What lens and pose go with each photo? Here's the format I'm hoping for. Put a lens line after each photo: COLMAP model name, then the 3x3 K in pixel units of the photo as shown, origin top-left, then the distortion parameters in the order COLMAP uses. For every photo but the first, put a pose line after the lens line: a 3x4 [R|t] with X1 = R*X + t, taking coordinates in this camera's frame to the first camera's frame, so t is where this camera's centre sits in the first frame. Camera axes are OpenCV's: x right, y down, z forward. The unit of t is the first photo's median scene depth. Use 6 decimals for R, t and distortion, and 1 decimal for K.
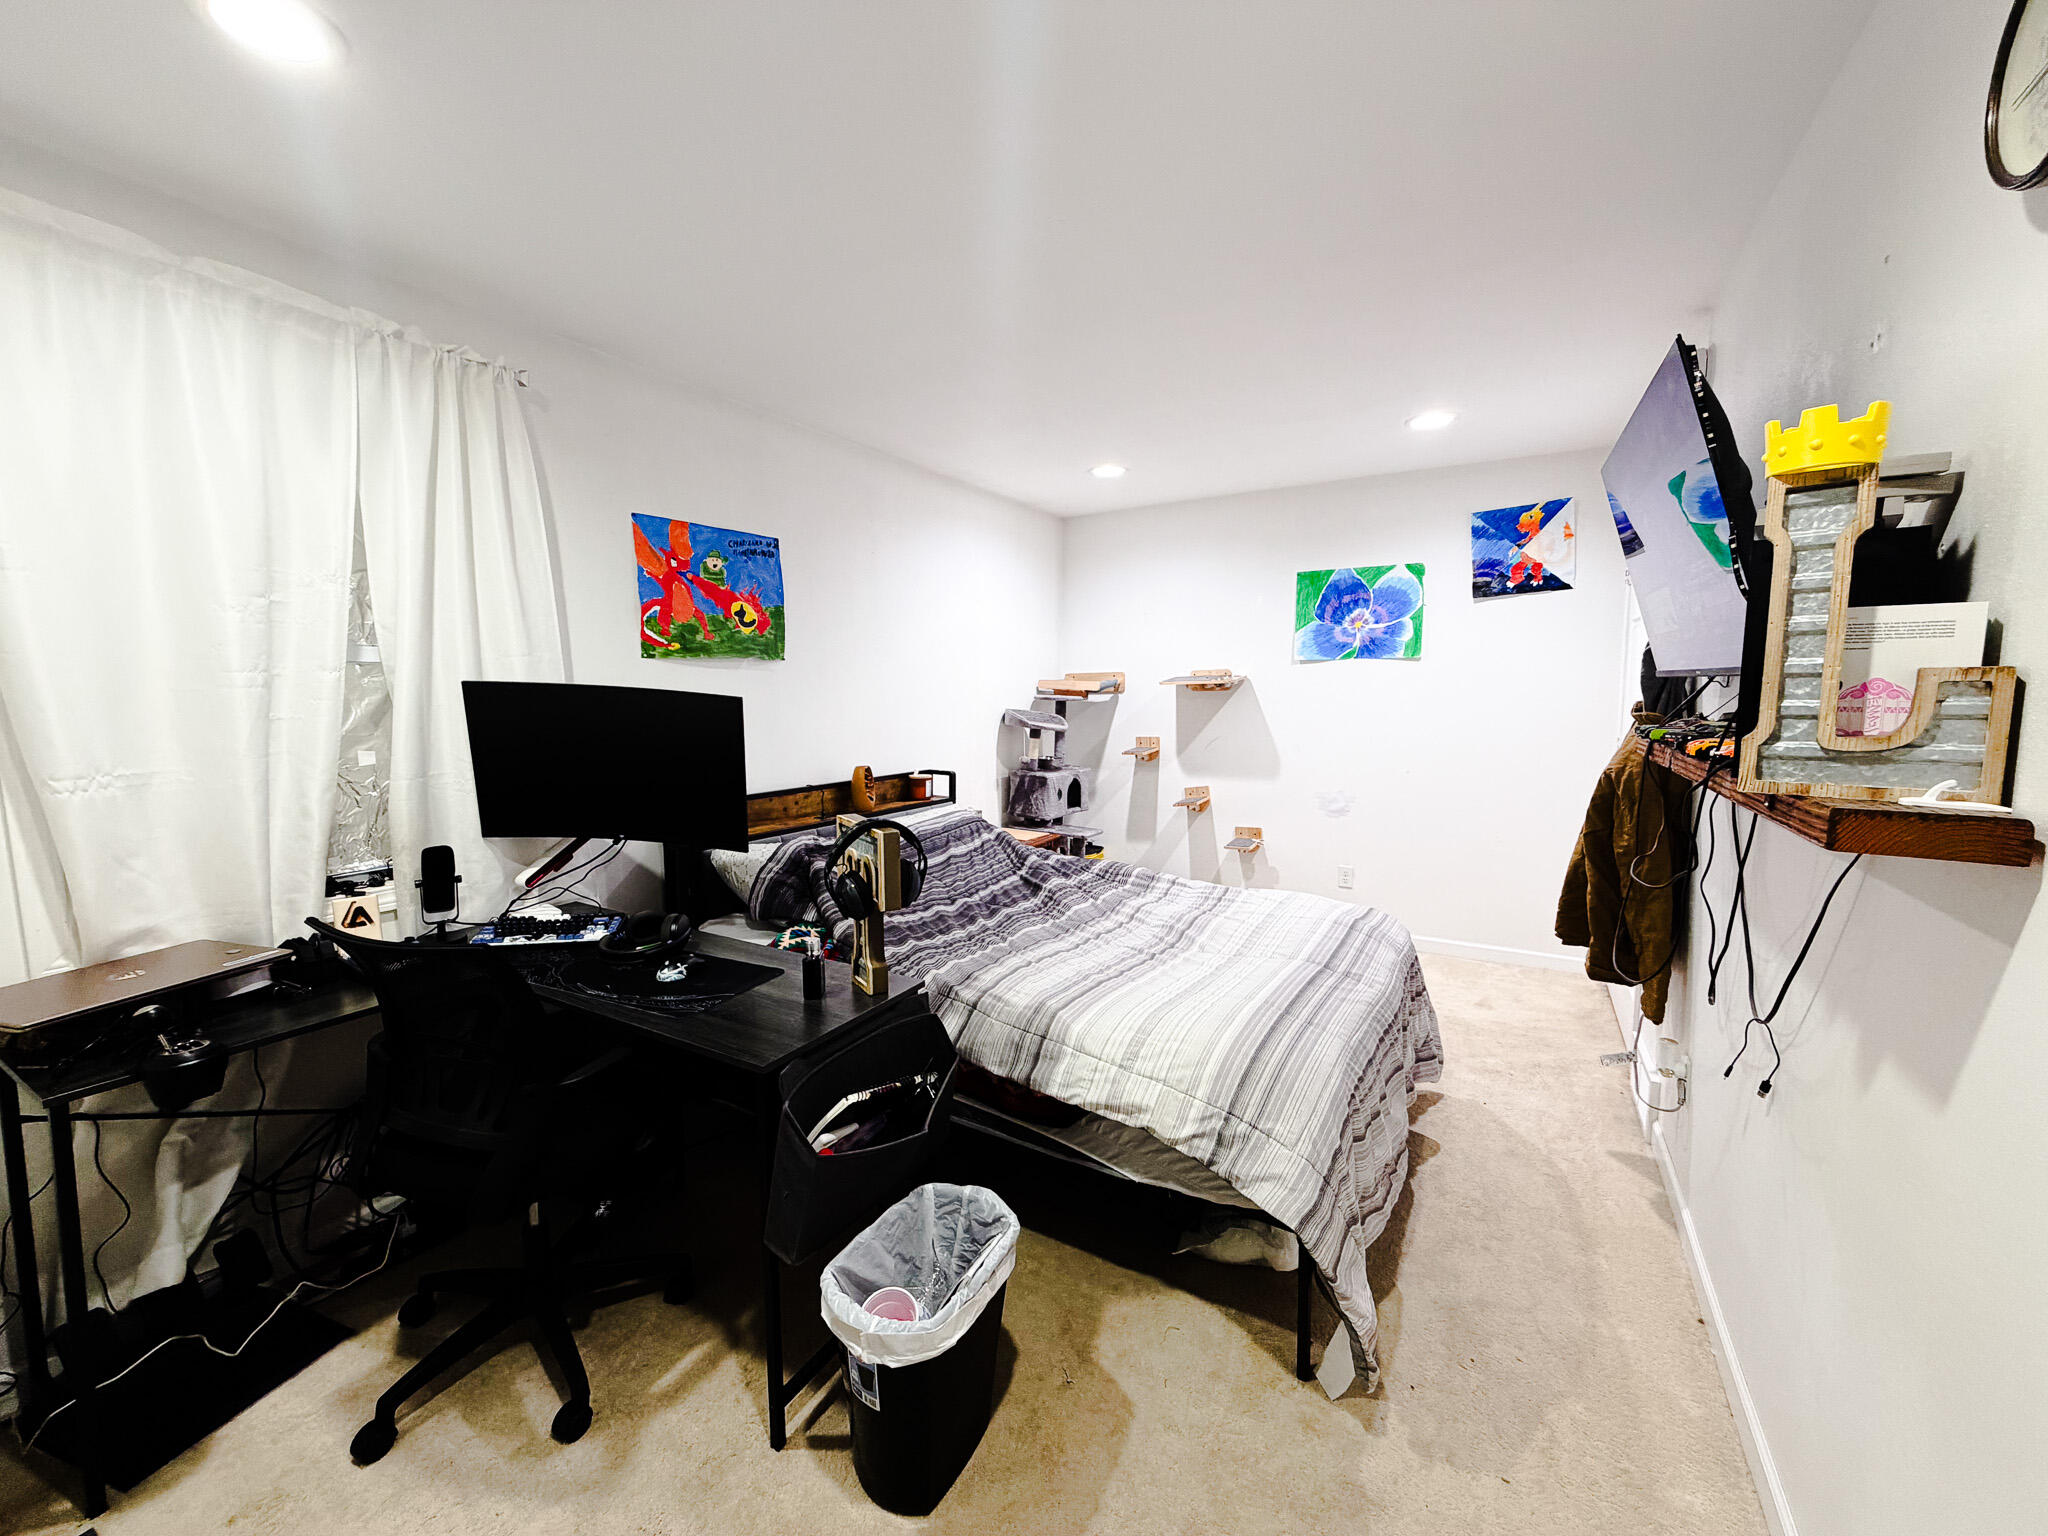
lens RADIAL K [[812.4, 0, 1019.7], [0, 812.4, 772.5], [0, 0, 1]] dist [-0.000749, 0.000465]
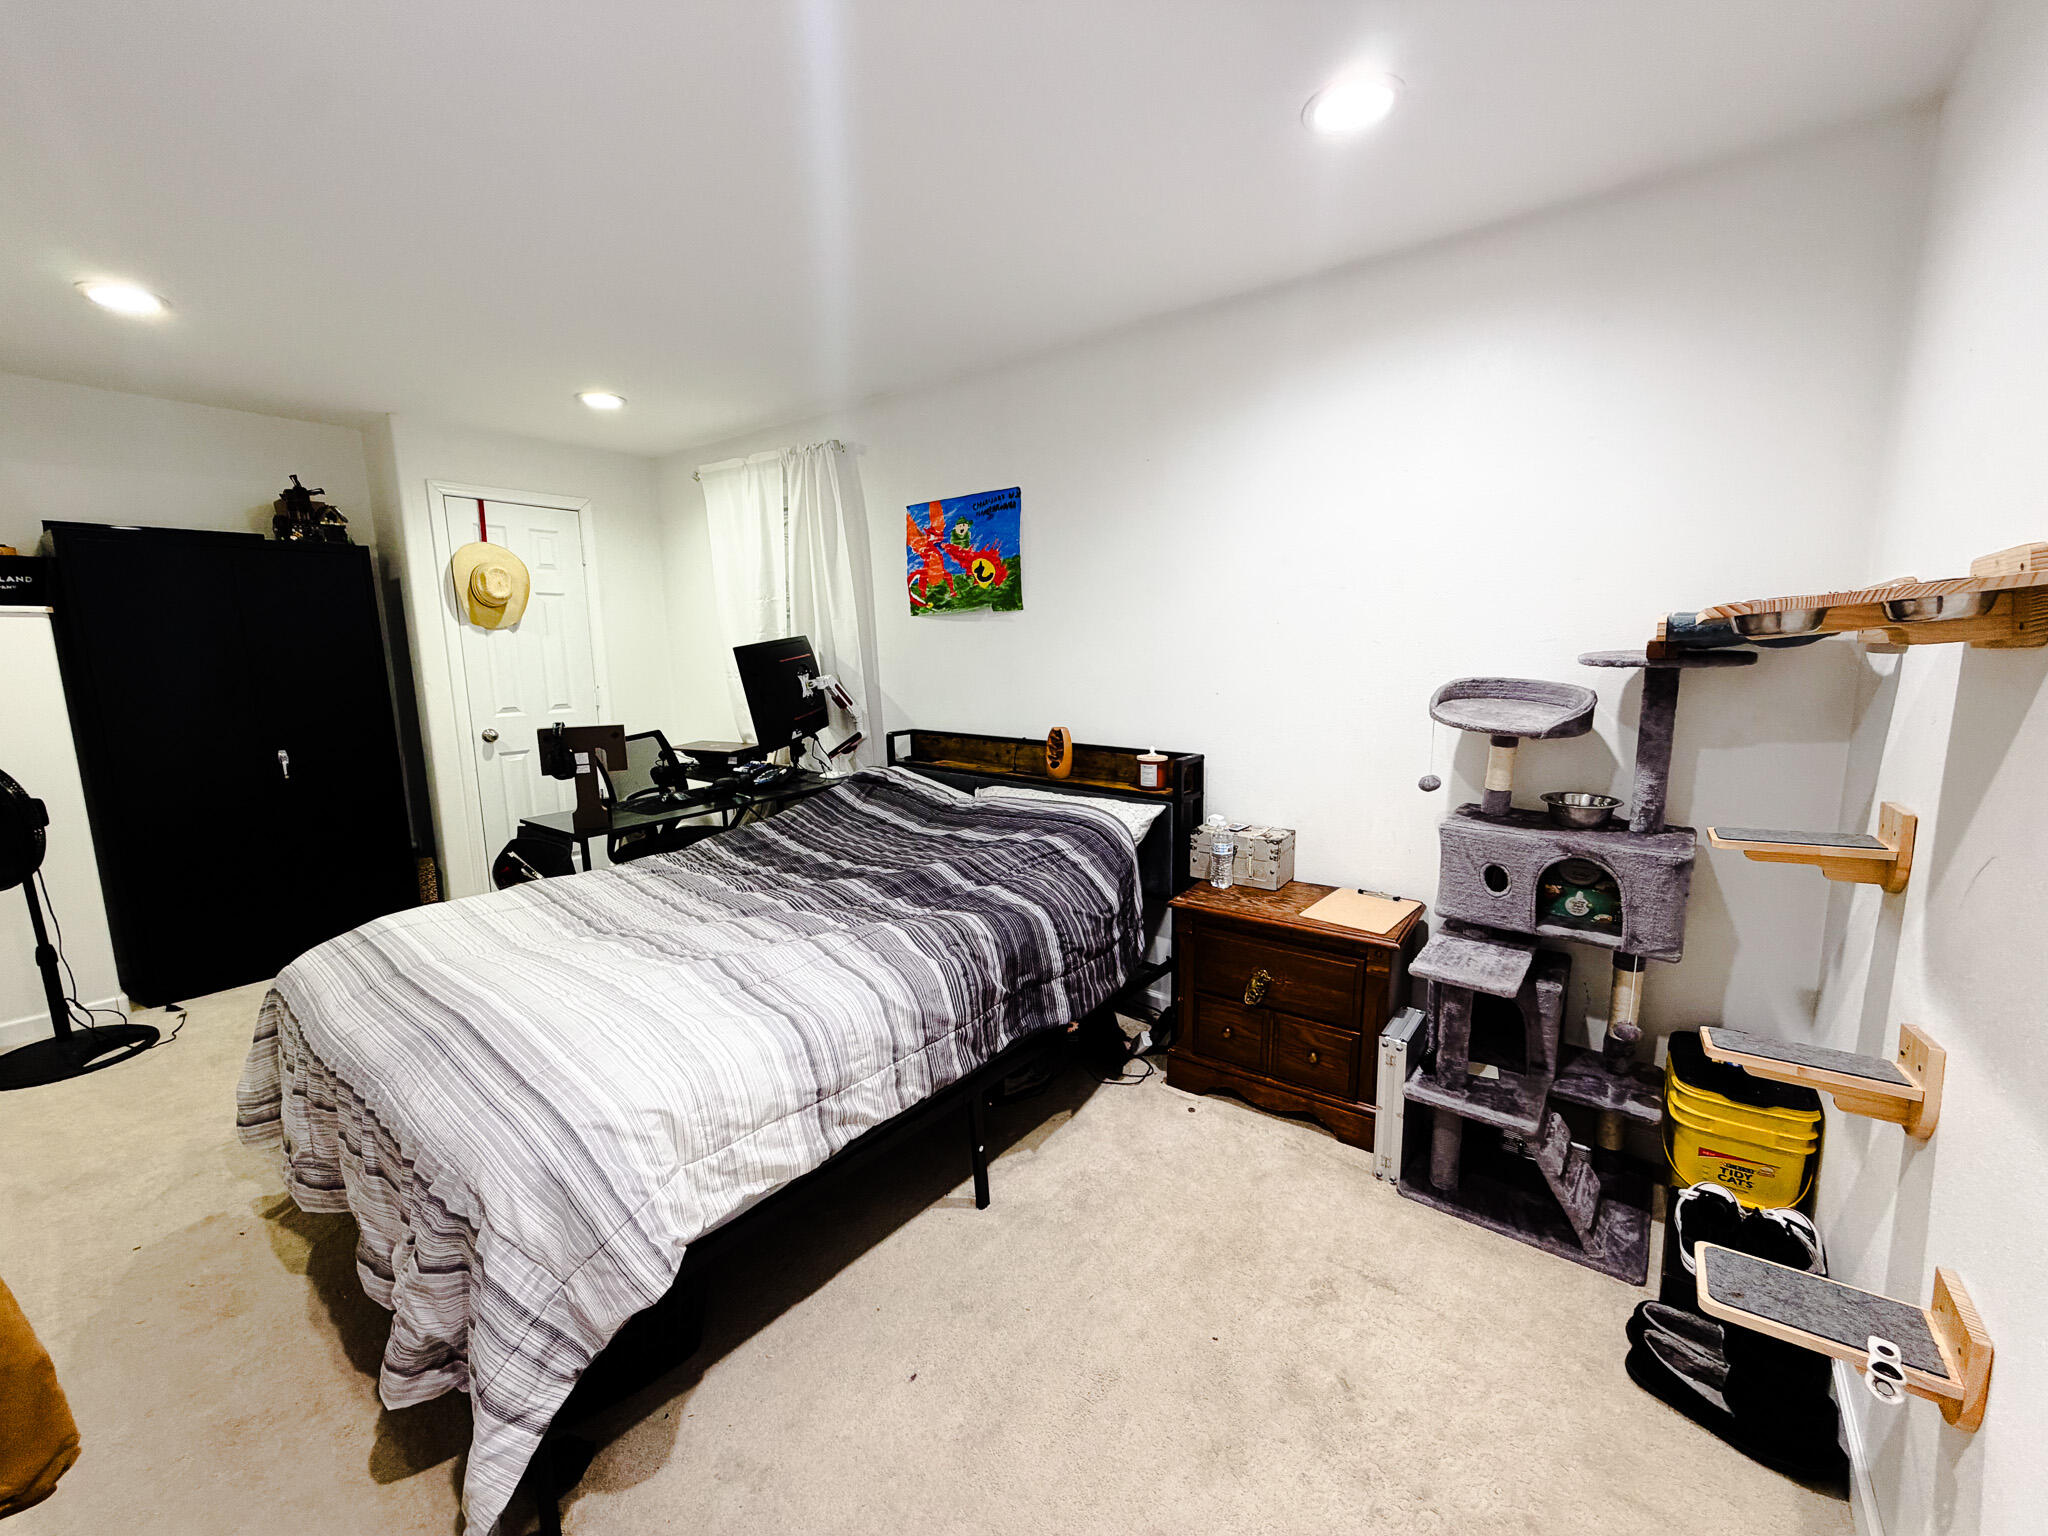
lens RADIAL K [[812.4, 0, 1019.7], [0, 812.4, 772.5], [0, 0, 1]] dist [-0.000749, 0.000465]
pose [[-0.119537, 0.164721, -0.979070, 0.774215], [-0.093297, 0.979913, 0.176254, -0.126874], [0.988436, 0.112413, -0.101768, 1.204595]]
